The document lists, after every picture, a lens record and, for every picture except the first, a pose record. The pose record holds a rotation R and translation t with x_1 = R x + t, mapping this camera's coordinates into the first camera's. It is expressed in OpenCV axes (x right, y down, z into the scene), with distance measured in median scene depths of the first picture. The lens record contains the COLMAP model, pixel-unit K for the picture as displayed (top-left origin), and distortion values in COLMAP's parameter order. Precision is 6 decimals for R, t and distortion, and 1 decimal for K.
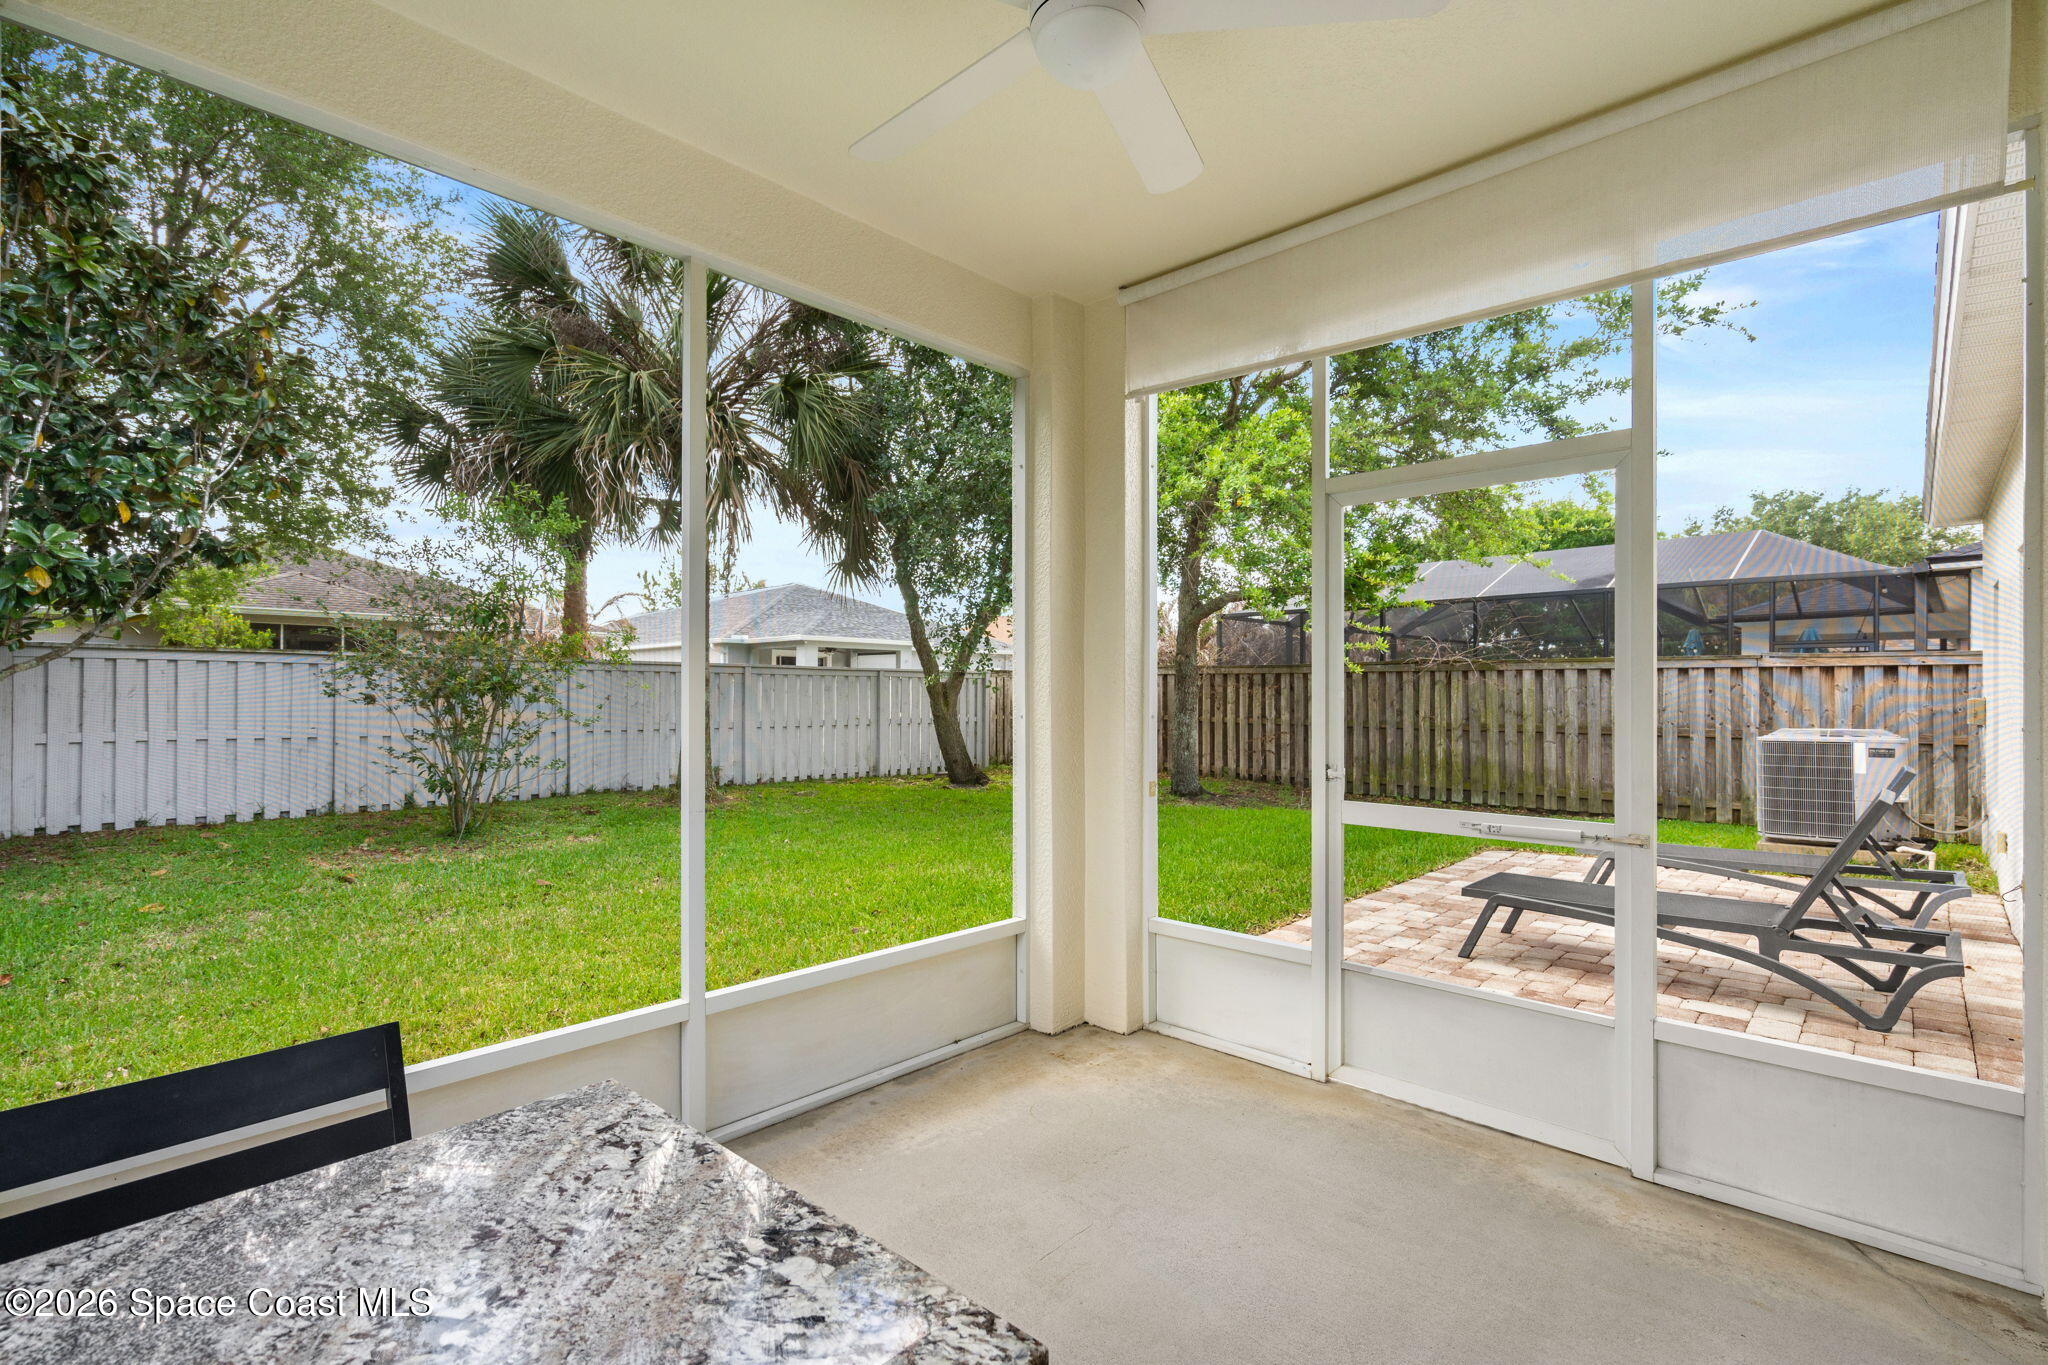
lens RADIAL K [[933.8, 0, 1011.0], [0, 933.8, 692.8], [0, 0, 1]] dist [-0.006058, 0.003478]
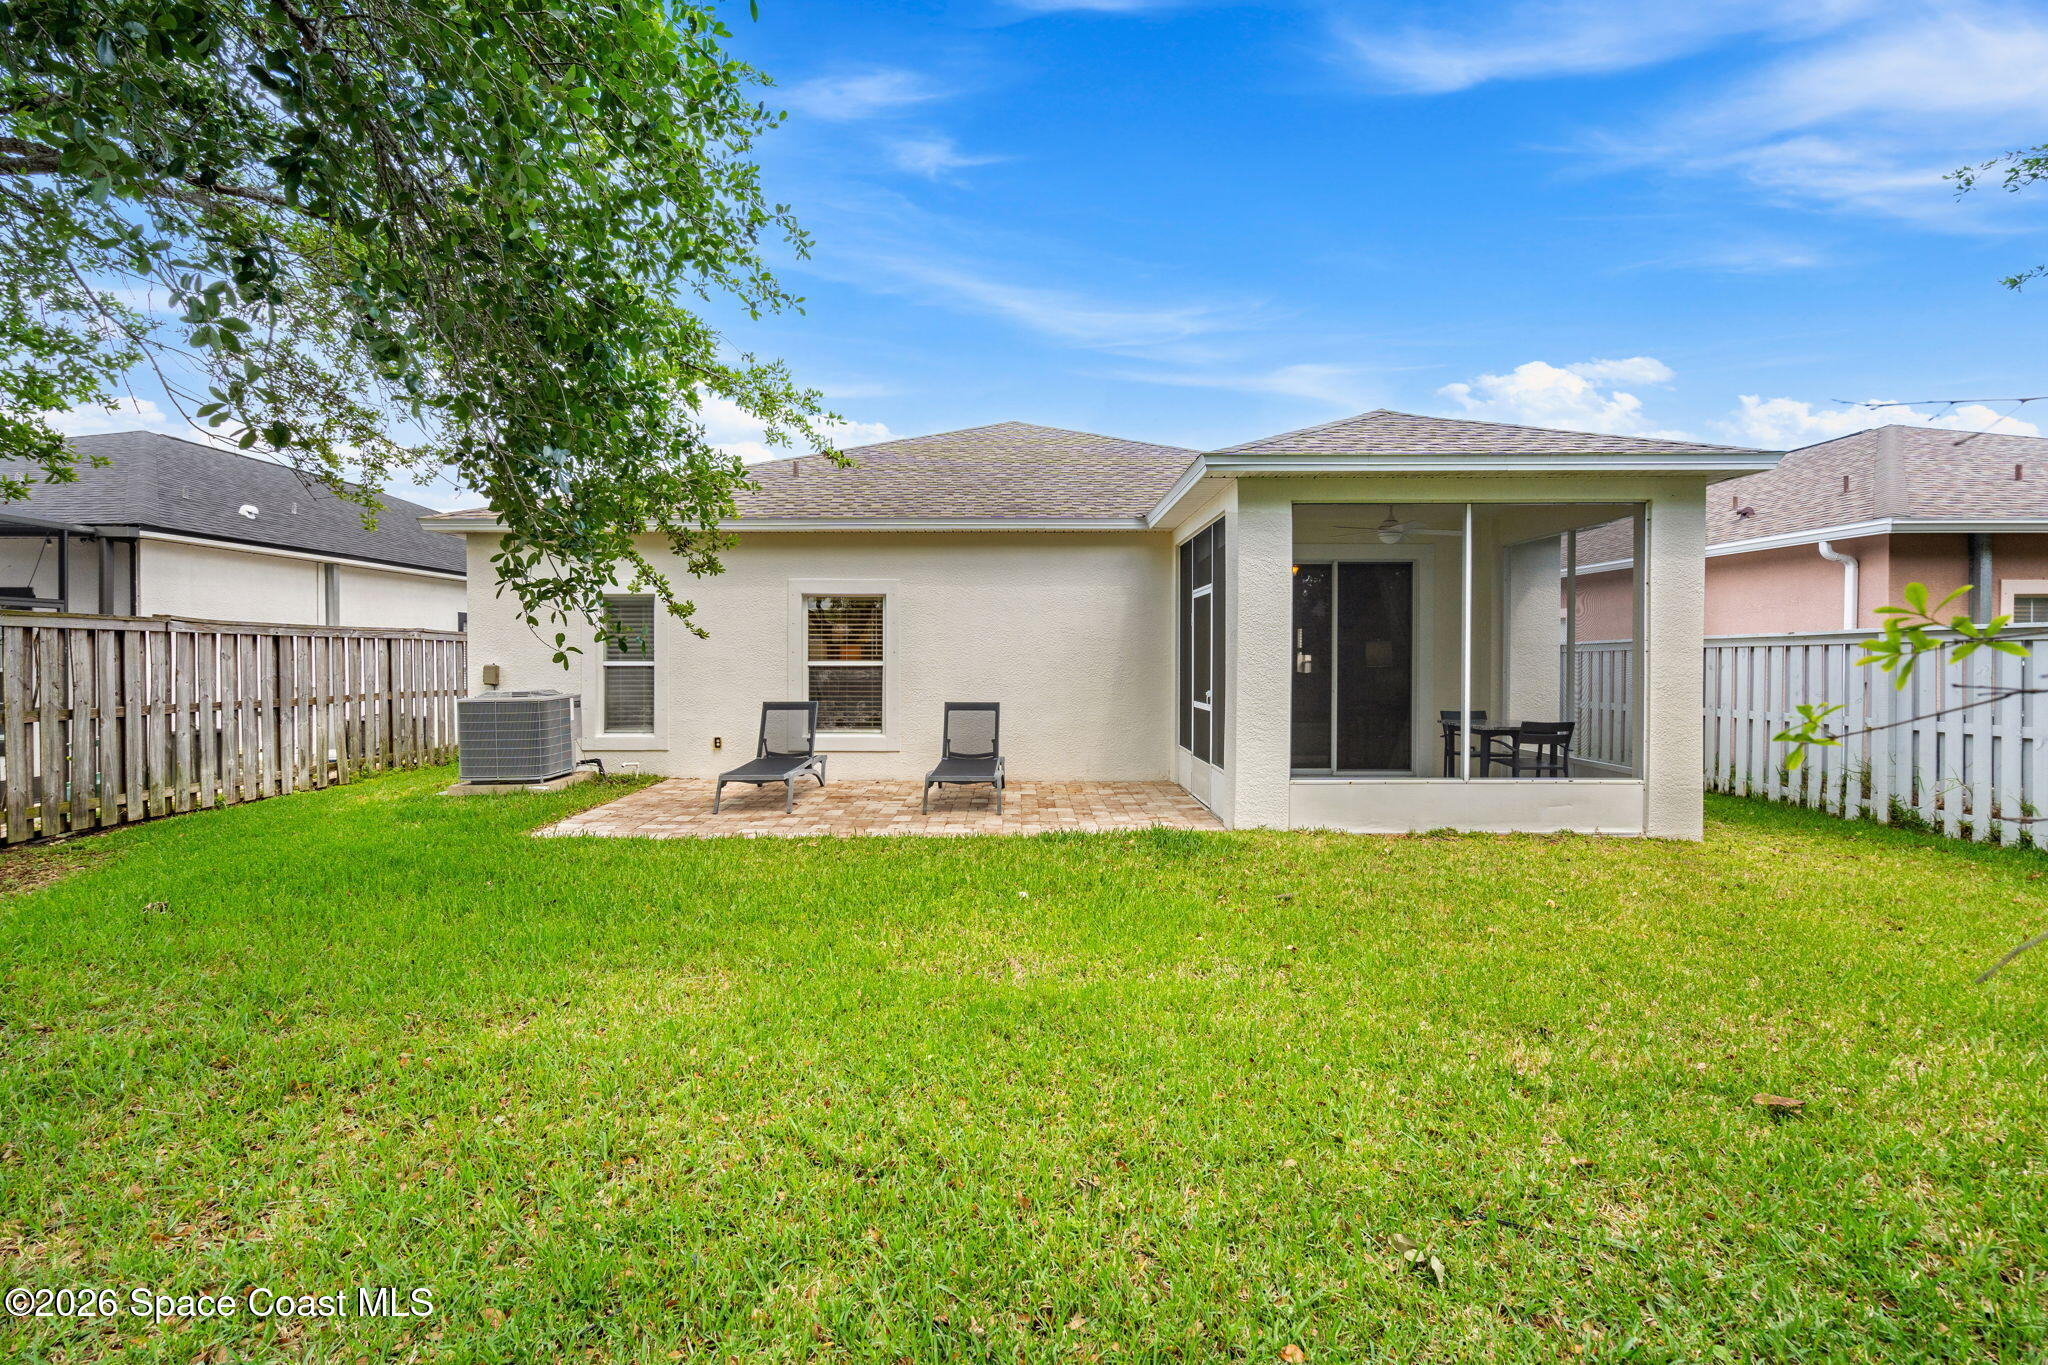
lens RADIAL K [[933.8, 0, 1018.6], [0, 933.8, 672.1], [0, 0, 1]] dist [-0.006058, 0.003478]
pose [[-0.669469, -0.011570, 0.742750, -0.314967], [-0.002131, 0.999904, 0.013655, -0.003850], [-0.742837, 0.007558, -0.669429, 0.838220]]
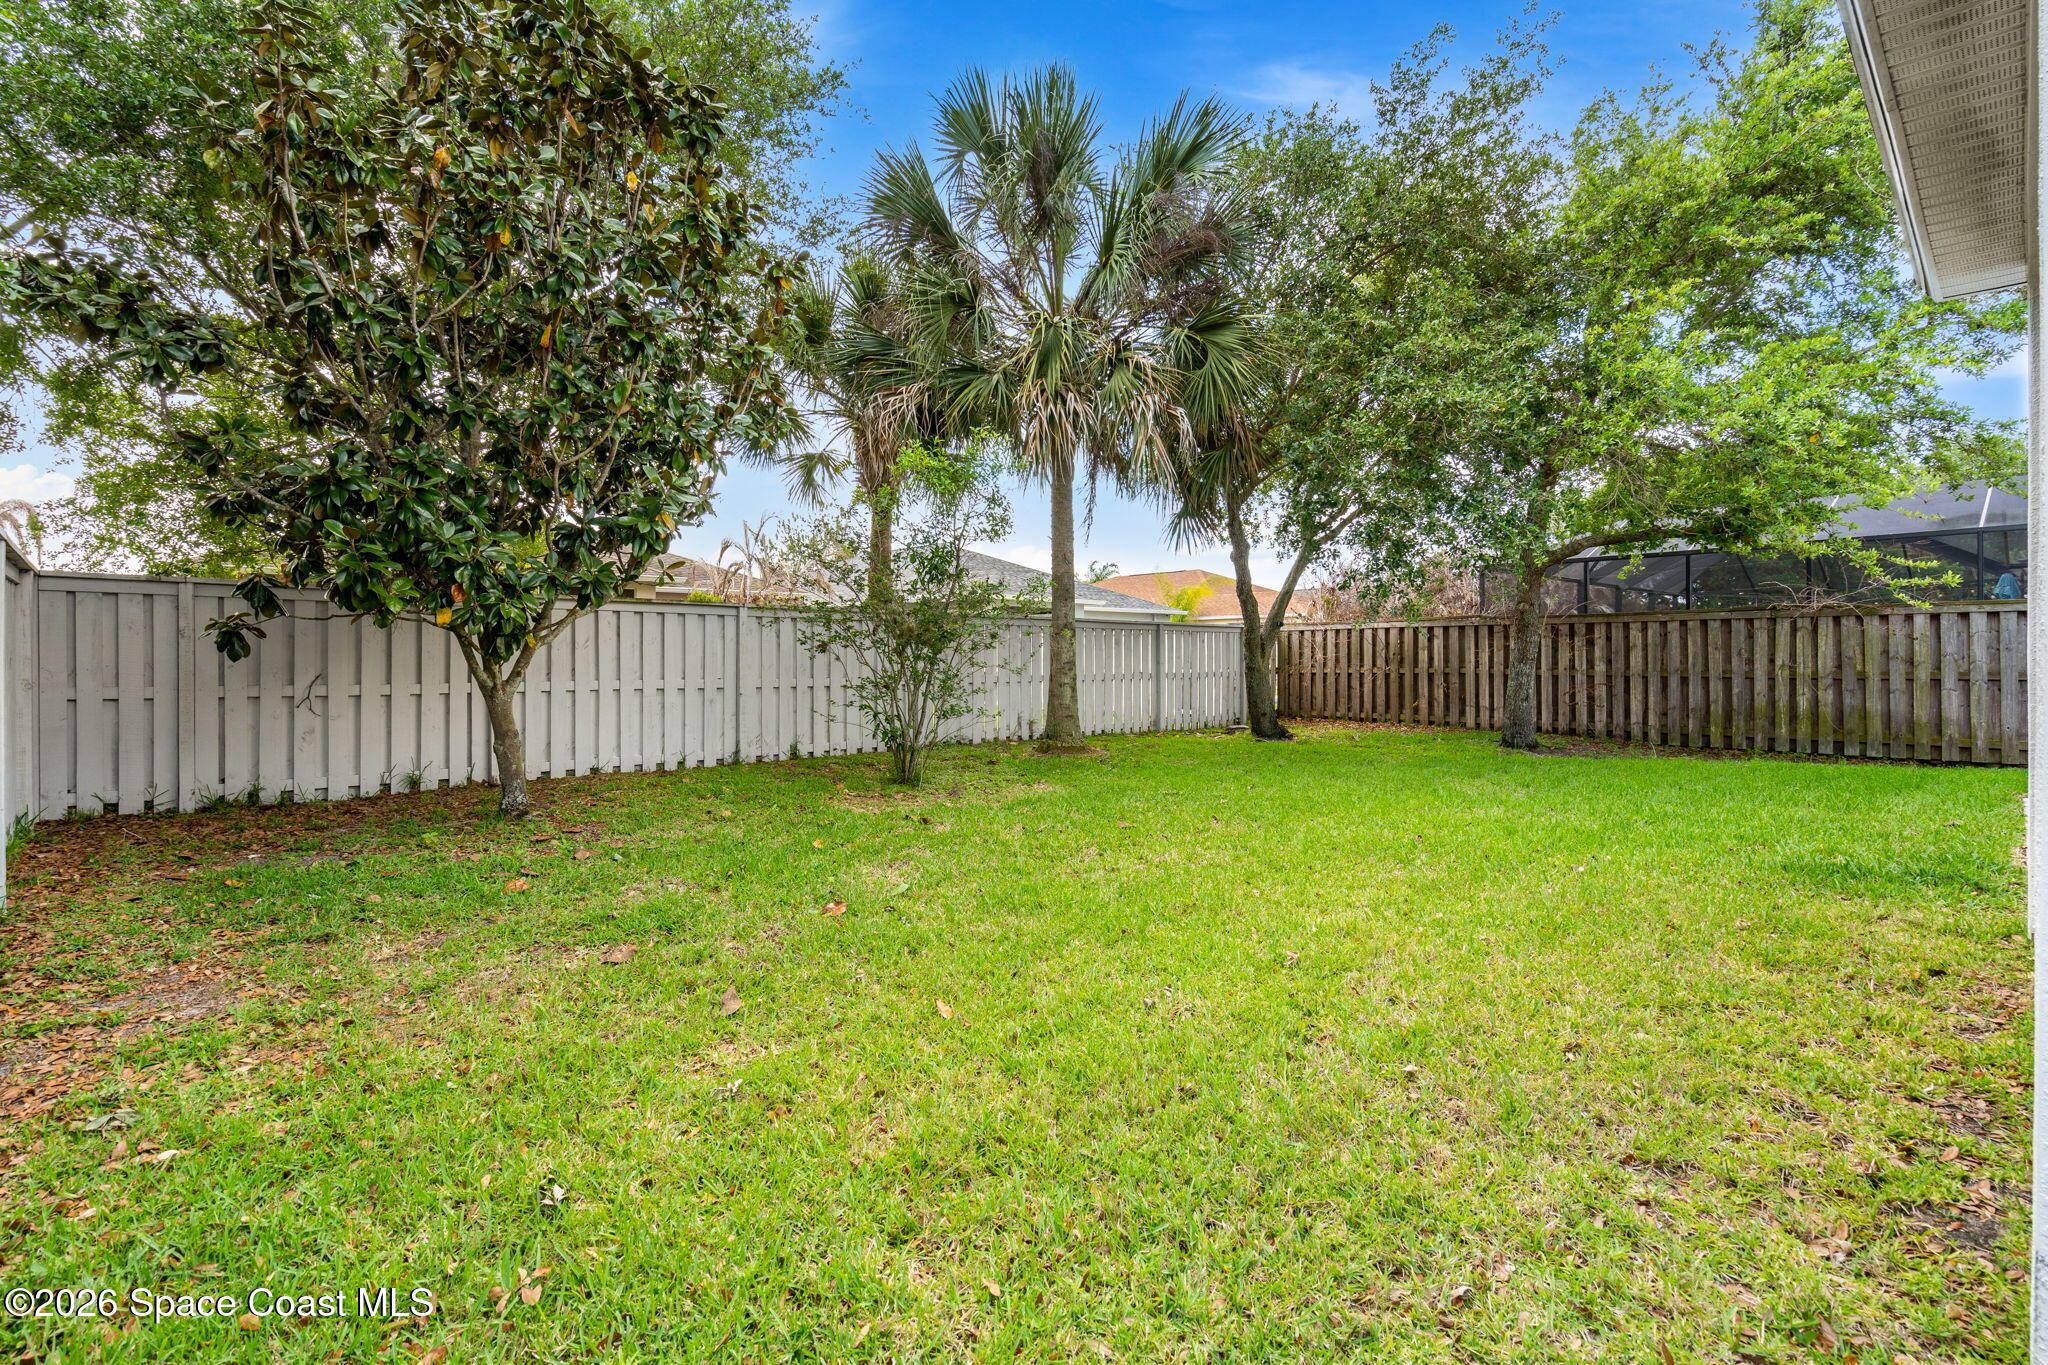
lens RADIAL K [[933.8, 0, 1013.4], [0, 933.8, 661.8], [0, 0, 1]] dist [-0.006058, 0.003478]
pose [[0.997966, -0.006318, -0.063433, -0.299583], [0.006607, 0.999969, 0.004351, 0.013422], [0.063403, -0.004762, 0.997977, -0.002689]]
